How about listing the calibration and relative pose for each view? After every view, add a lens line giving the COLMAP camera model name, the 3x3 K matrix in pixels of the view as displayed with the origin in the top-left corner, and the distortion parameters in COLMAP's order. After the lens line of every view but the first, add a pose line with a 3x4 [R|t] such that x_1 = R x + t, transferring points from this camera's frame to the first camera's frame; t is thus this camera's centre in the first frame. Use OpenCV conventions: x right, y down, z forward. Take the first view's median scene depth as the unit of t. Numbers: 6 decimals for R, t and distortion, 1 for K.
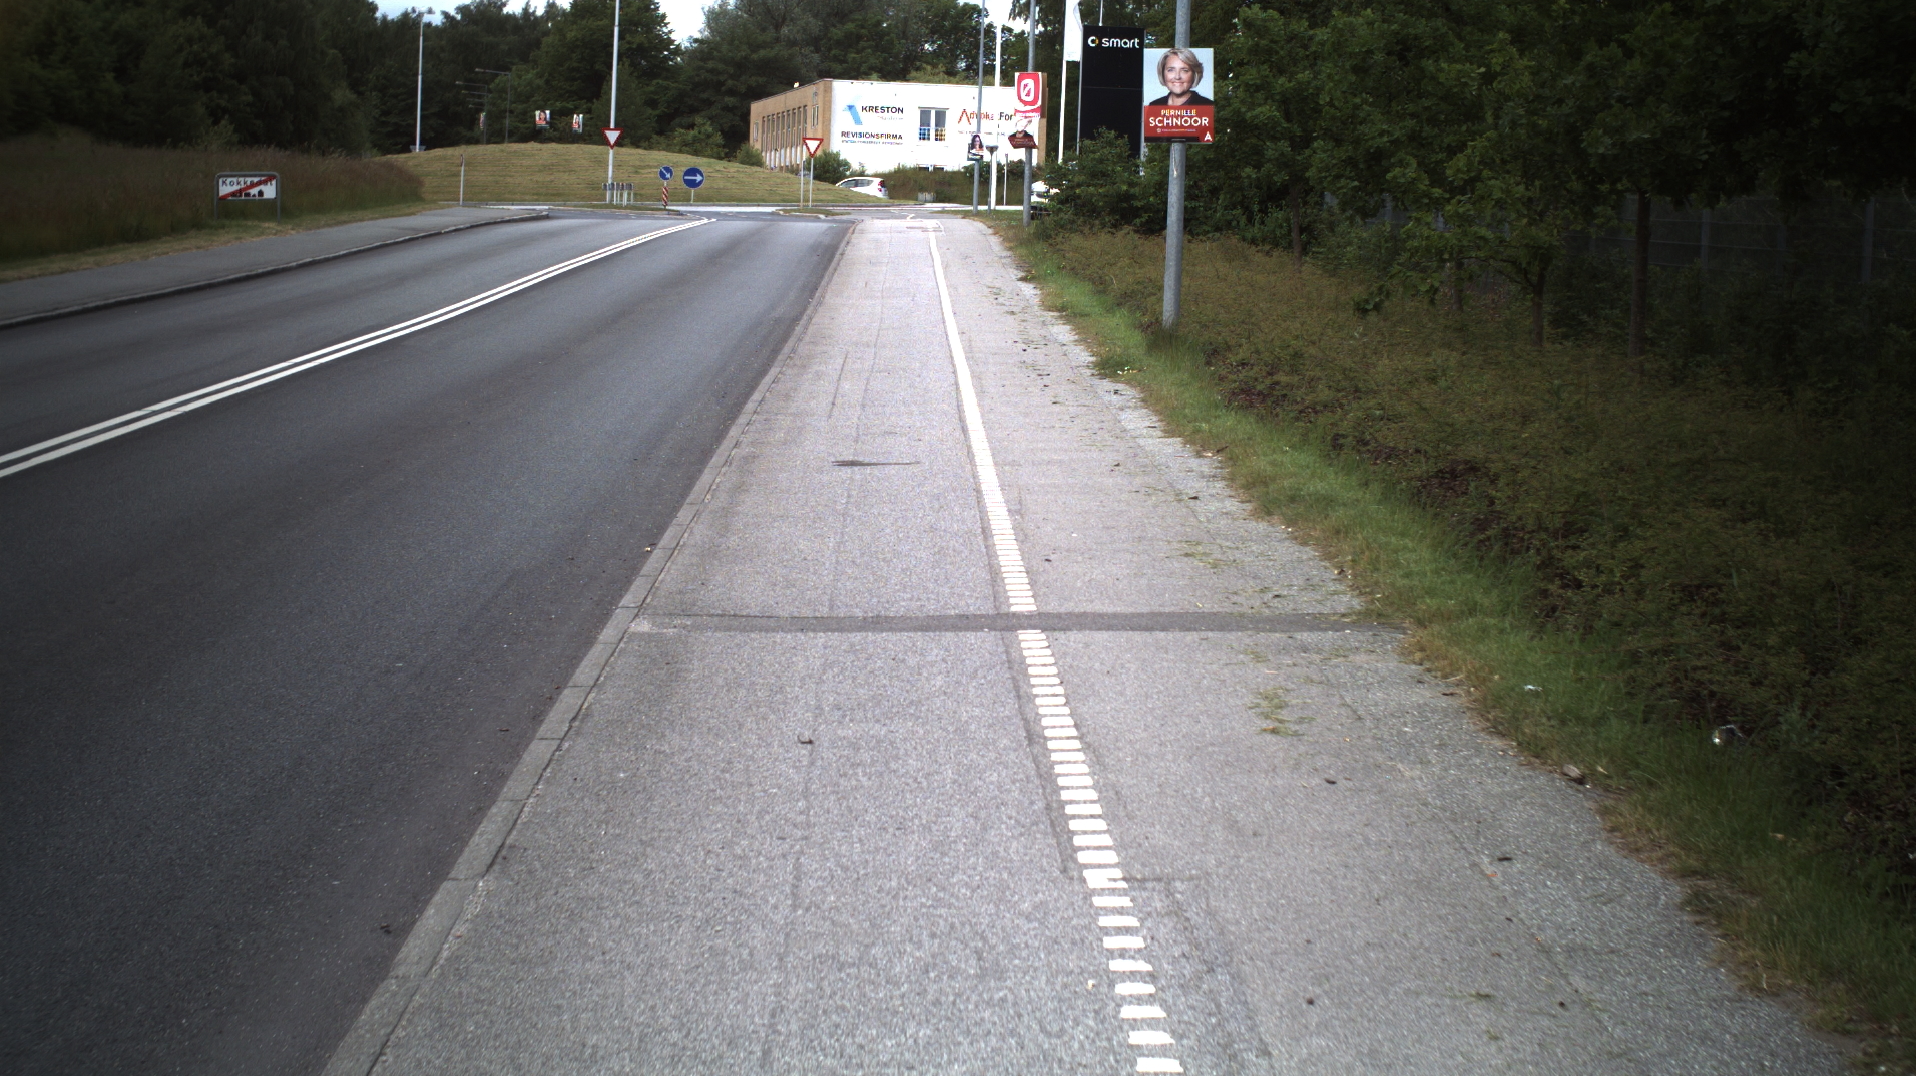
lens RADIAL K [[3358.8, 0, 958.0], [0, 3358.8, 538.0], [0, 0, 1]] dist [-0.264138, 0.205754]
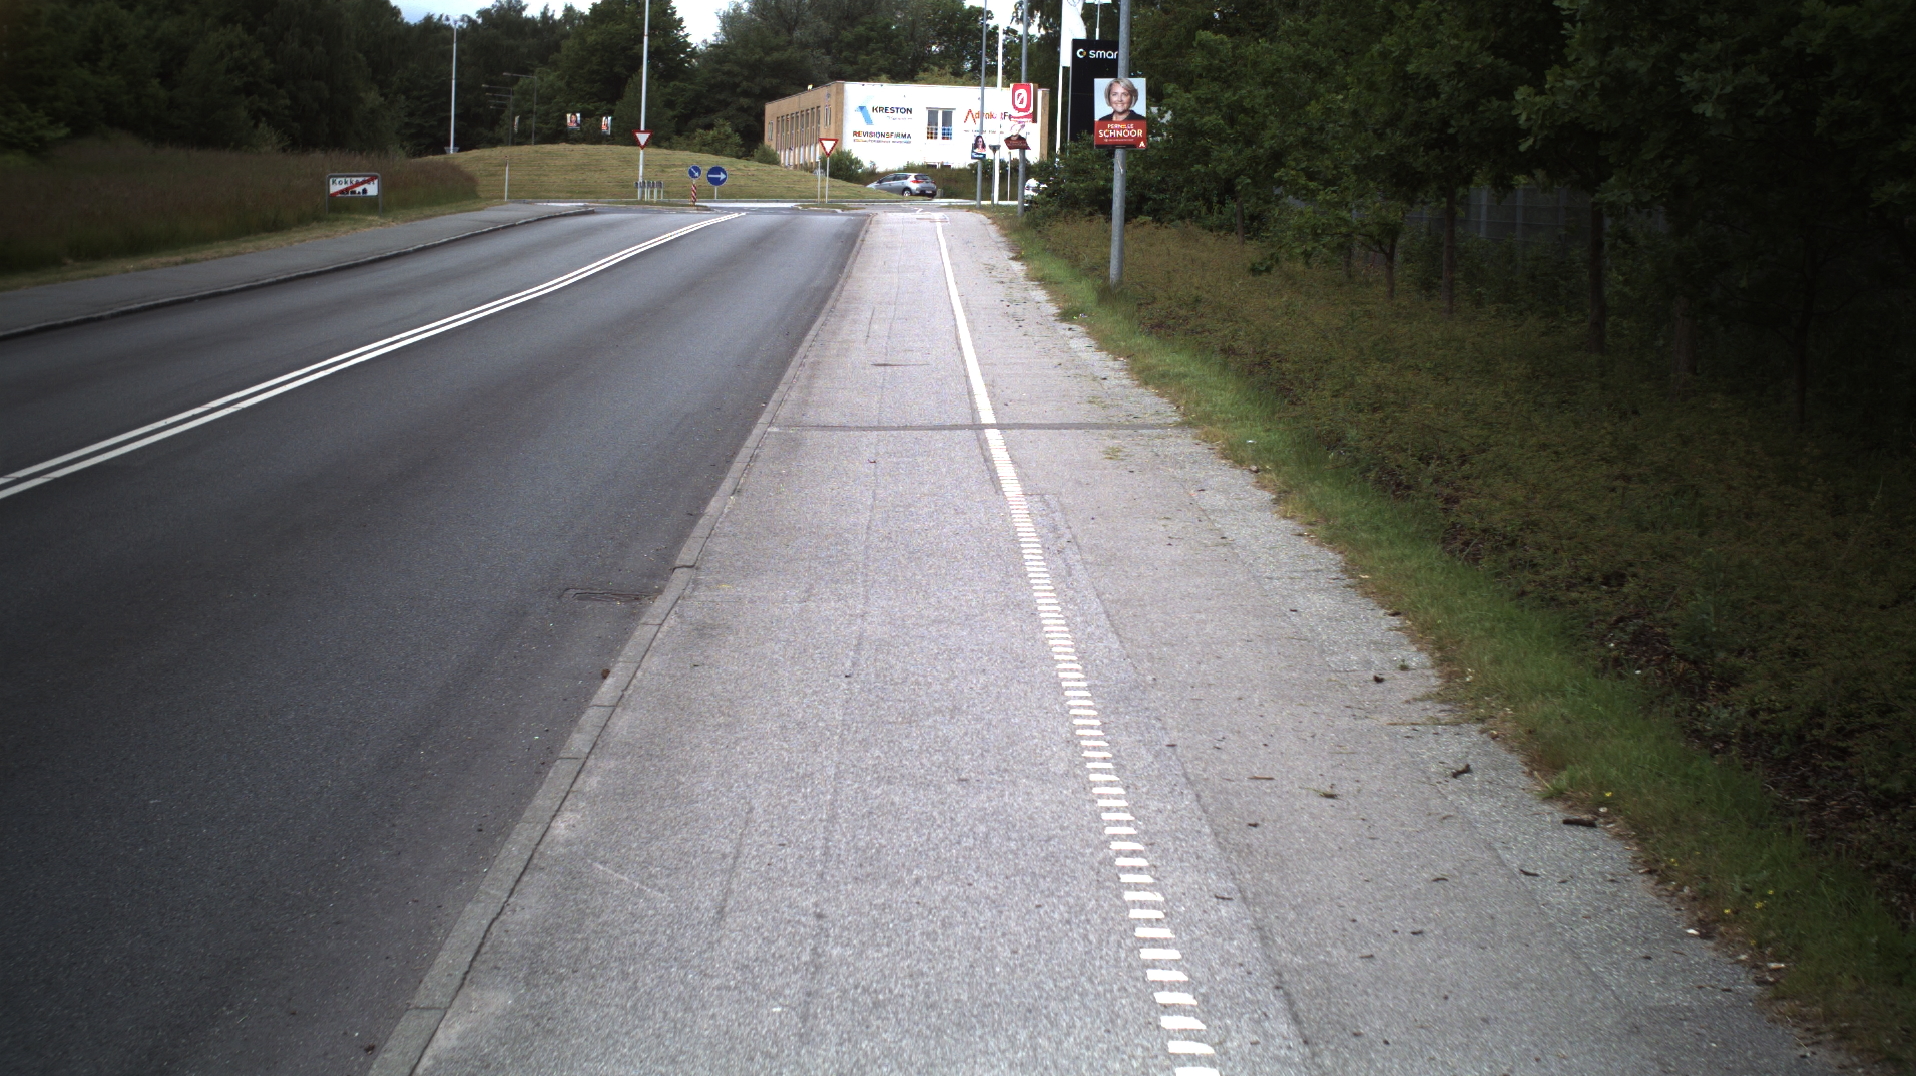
lens RADIAL K [[3358.8, 0, 958.0], [0, 3358.8, 538.0], [0, 0, 1]] dist [-0.264138, 0.205754]
pose [[0.999983, -0.004936, -0.002948, 0.000844], [0.004939, 0.999987, 0.000992, 0.008107], [0.002943, -0.001006, 0.999995, -0.076455]]
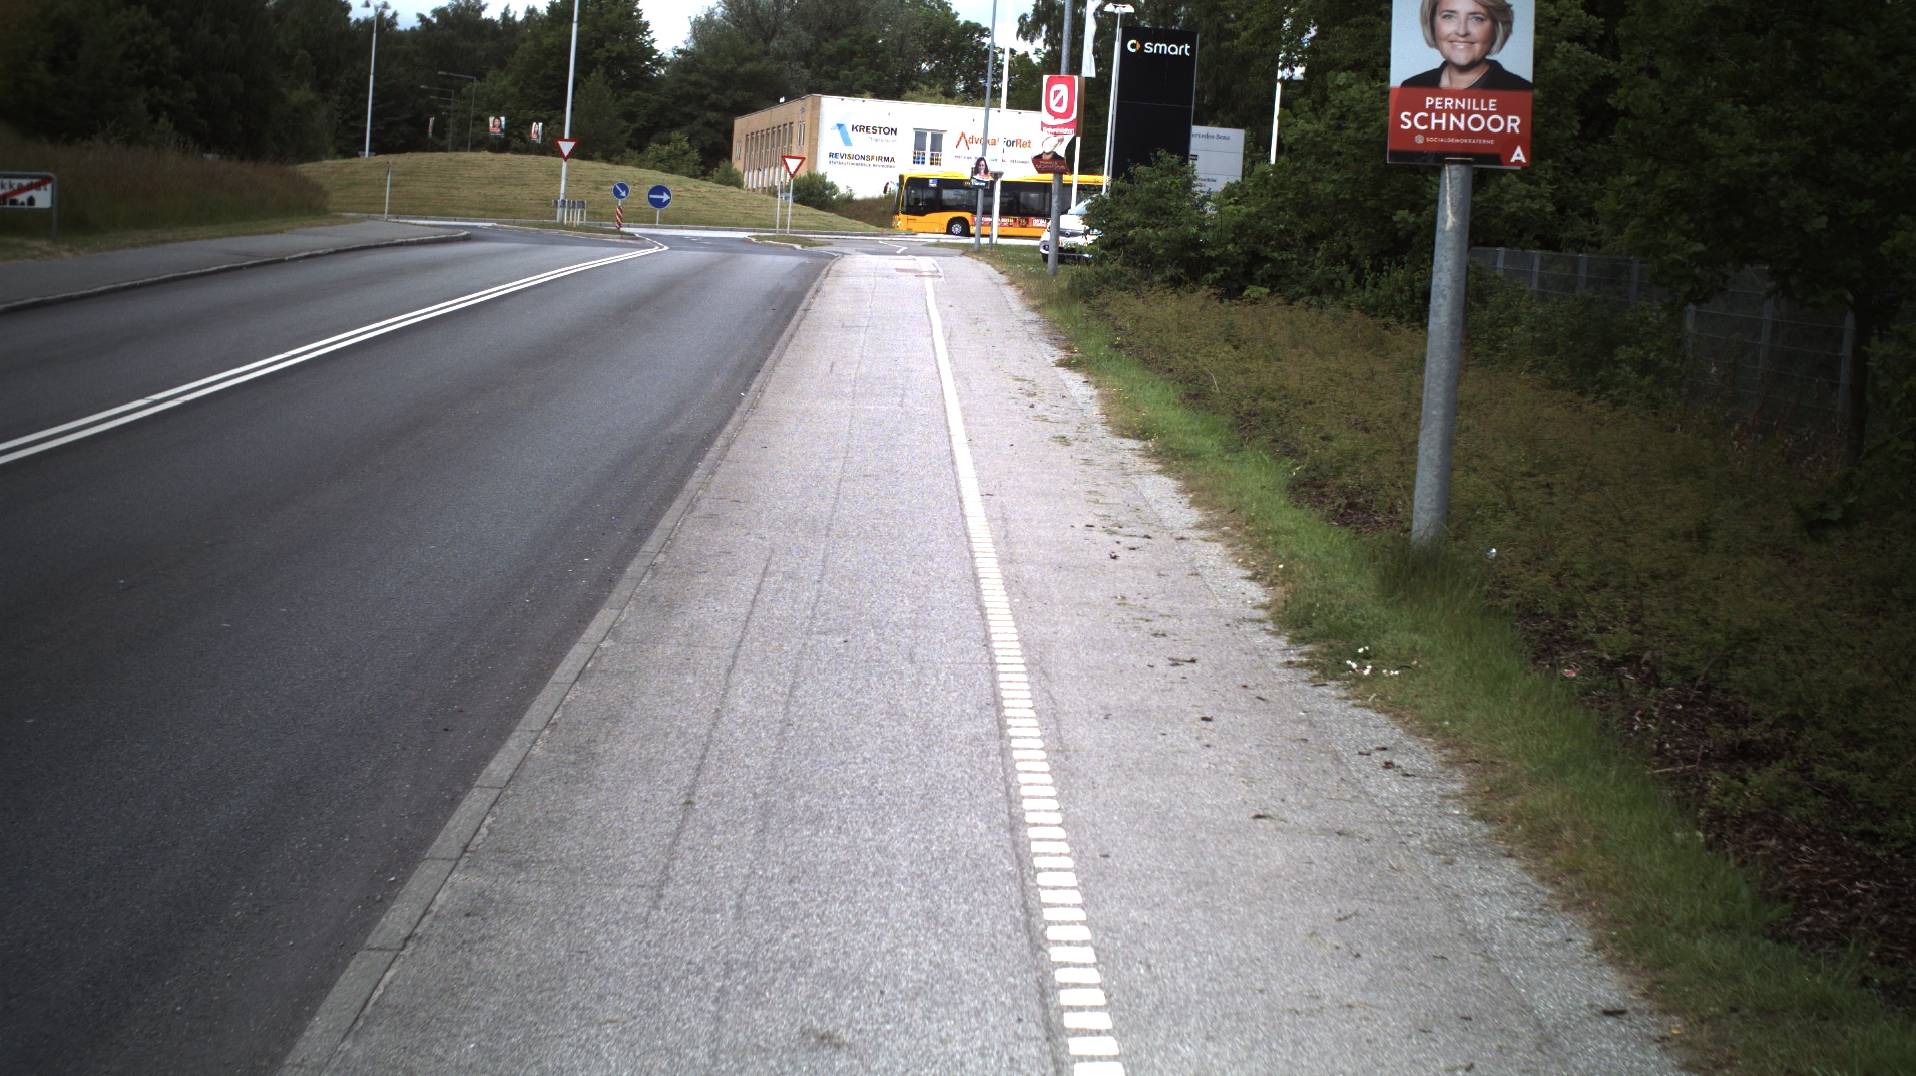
lens RADIAL K [[3358.8, 0, 958.0], [0, 3358.8, 538.0], [0, 0, 1]] dist [-0.264138, 0.205754]
pose [[0.999450, 0.032636, 0.005825, -0.001758], [-0.032588, 0.999436, -0.008138, -0.012773], [-0.006088, 0.007944, 0.999950, 0.114346]]
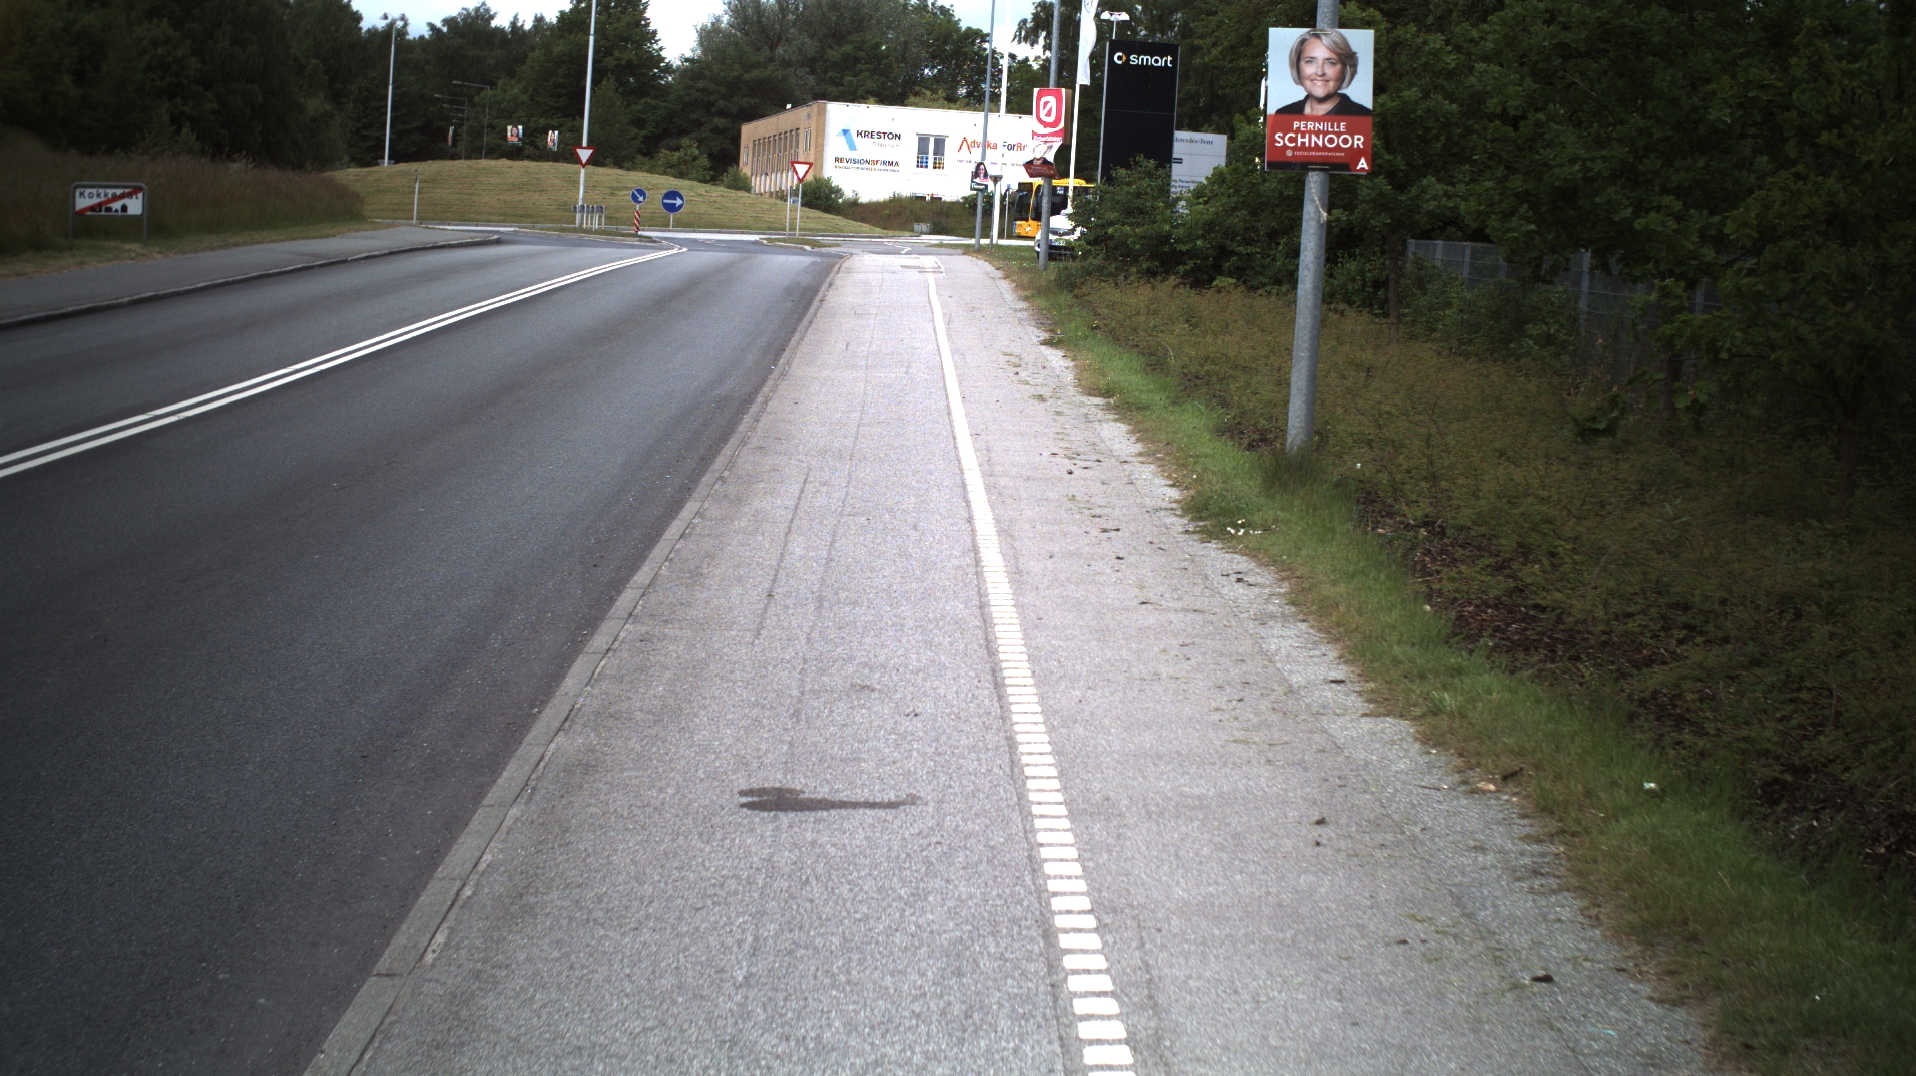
lens RADIAL K [[3358.8, 0, 958.0], [0, 3358.8, 538.0], [0, 0, 1]] dist [-0.264138, 0.205754]
pose [[0.999667, 0.025522, 0.003882, -0.001234], [-0.025486, 0.999635, -0.008945, -0.008541], [-0.004109, 0.008843, 0.999952, 0.076266]]
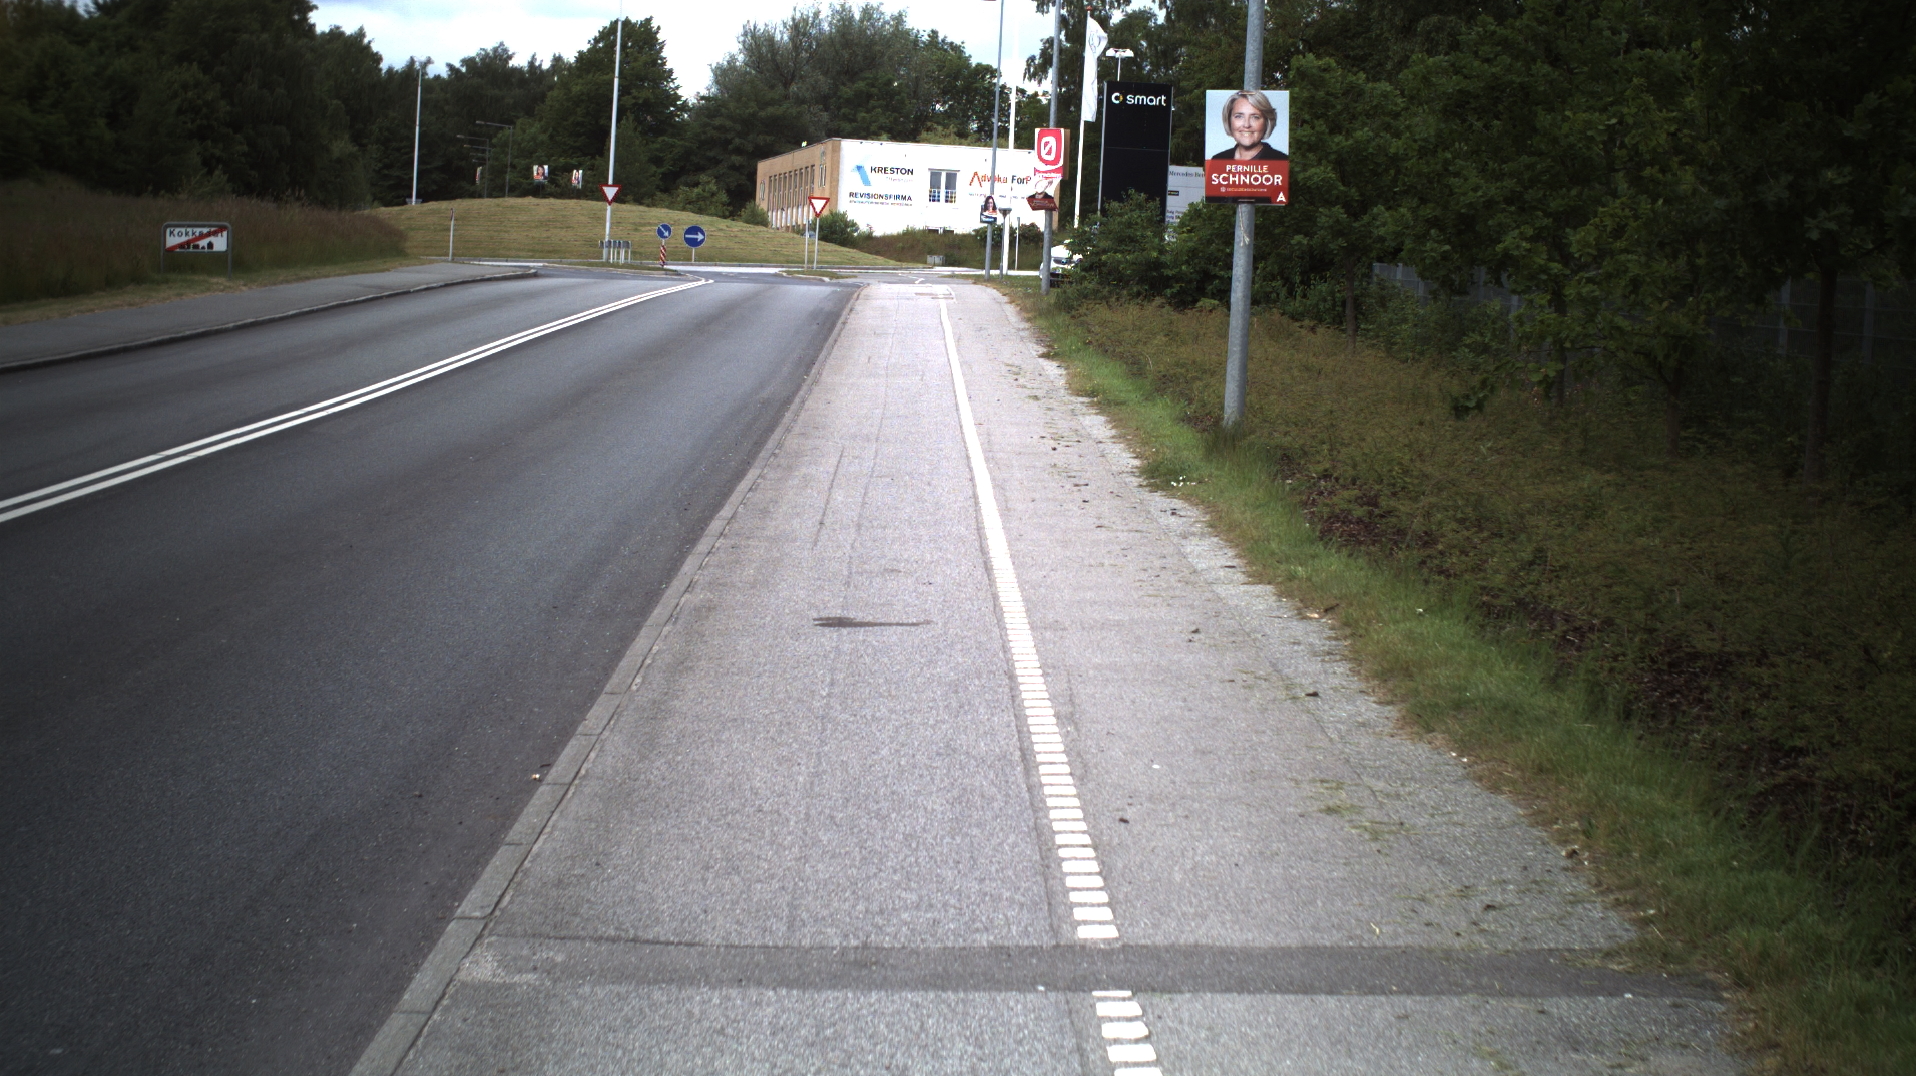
lens RADIAL K [[3358.8, 0, 958.0], [0, 3358.8, 538.0], [0, 0, 1]] dist [-0.264138, 0.205754]
pose [[0.999869, 0.016149, -0.001084, -0.000720], [-0.016167, 0.999694, -0.018698, -0.004156], [0.000782, 0.018713, 0.999825, 0.038166]]
